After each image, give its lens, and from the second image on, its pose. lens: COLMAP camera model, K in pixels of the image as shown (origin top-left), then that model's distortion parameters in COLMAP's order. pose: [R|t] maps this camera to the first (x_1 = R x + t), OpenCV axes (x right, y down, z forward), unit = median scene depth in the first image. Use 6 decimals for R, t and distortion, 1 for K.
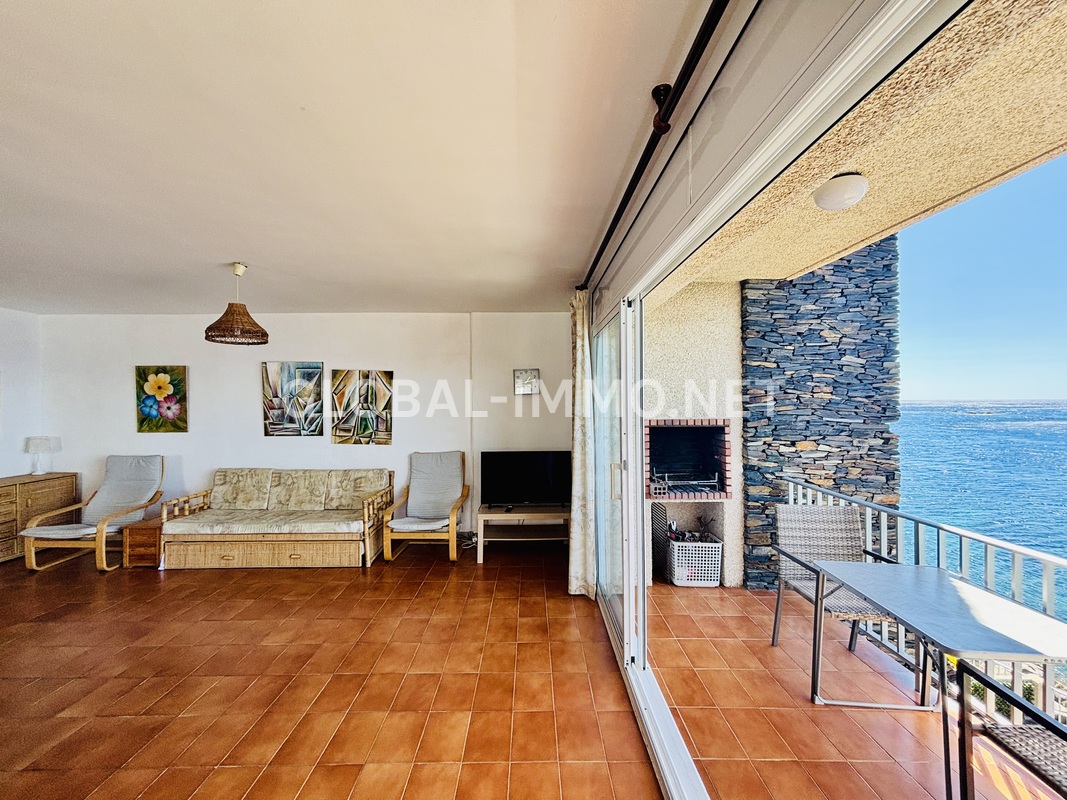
lens RADIAL K [[427.3, 0, 534.7], [0, 427.3, 400.1], [0, 0, 1]] dist [-0.002630, 0.001319]
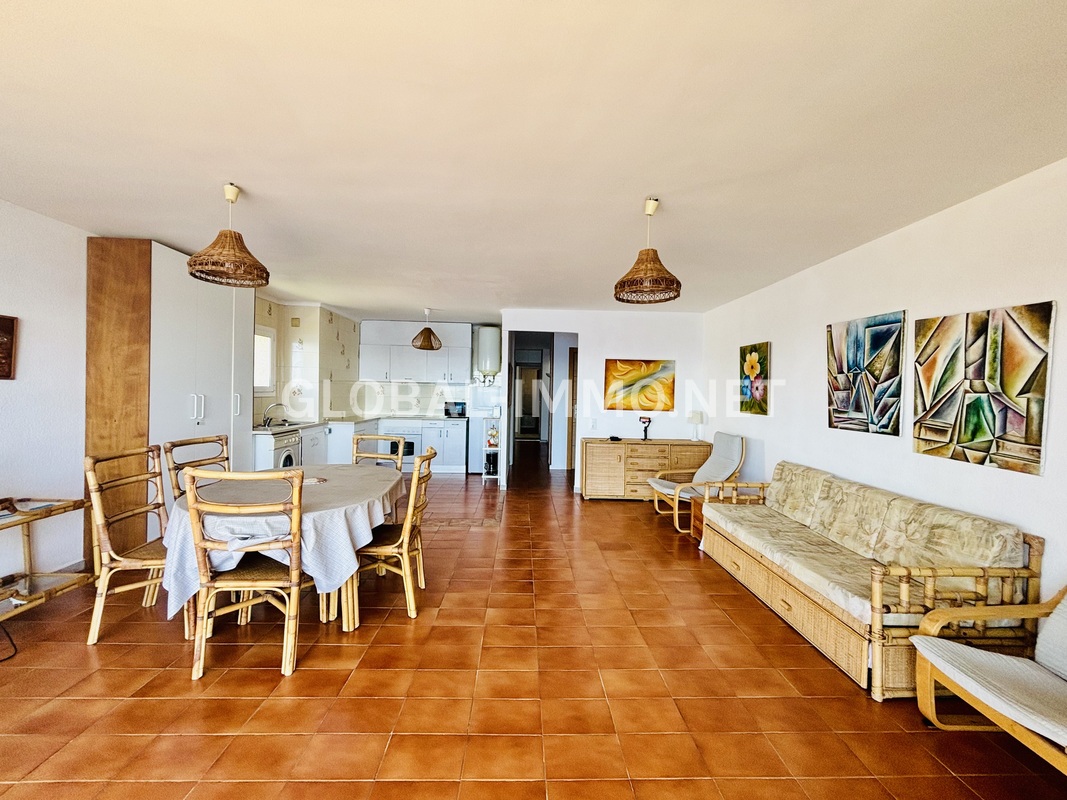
lens RADIAL K [[427.3, 0, 531.6], [0, 427.3, 397.8], [0, 0, 1]] dist [-0.002630, 0.001319]
pose [[0.020350, 0.024602, -0.999490, 0.078889], [-0.018745, 0.999531, 0.024221, 0.026007], [0.999617, 0.018243, 0.020801, 0.482867]]
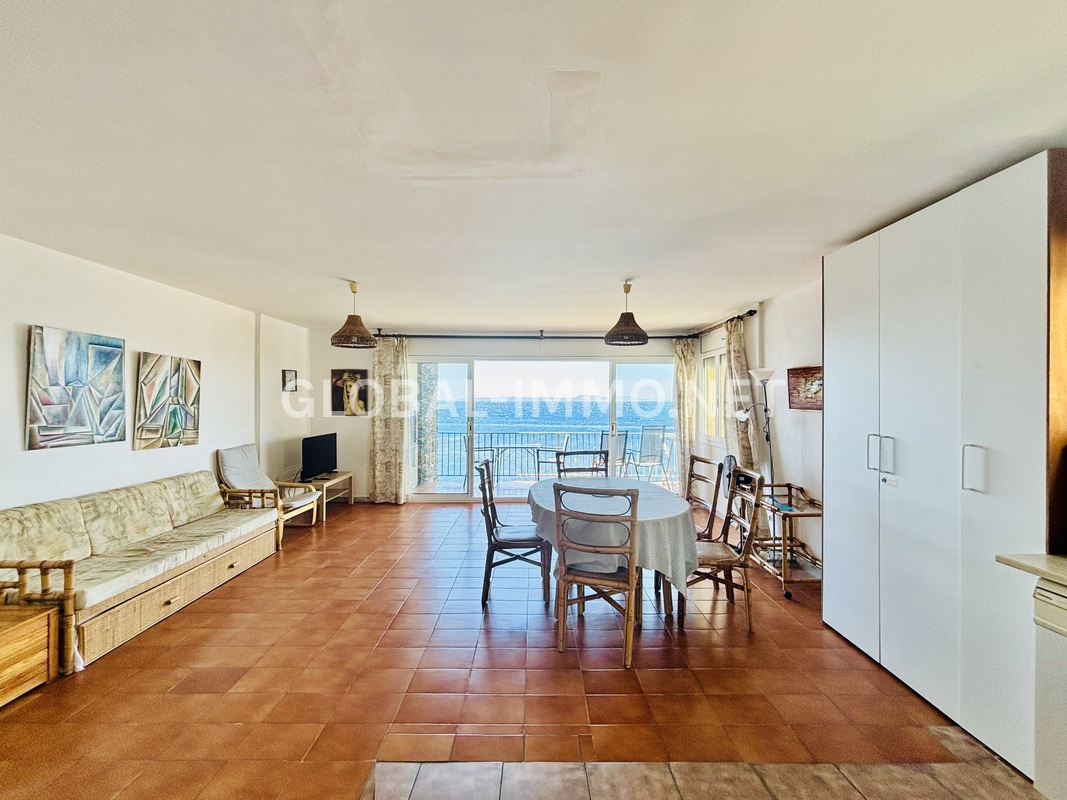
lens RADIAL K [[427.3, 0, 533.6], [0, 427.3, 399.2], [0, 0, 1]] dist [-0.002630, 0.001319]
pose [[0.003195, 0.008483, 0.999959, -1.223141], [-0.007508, 0.999936, -0.008459, 0.013544], [-0.999967, -0.007481, 0.003258, 0.301515]]
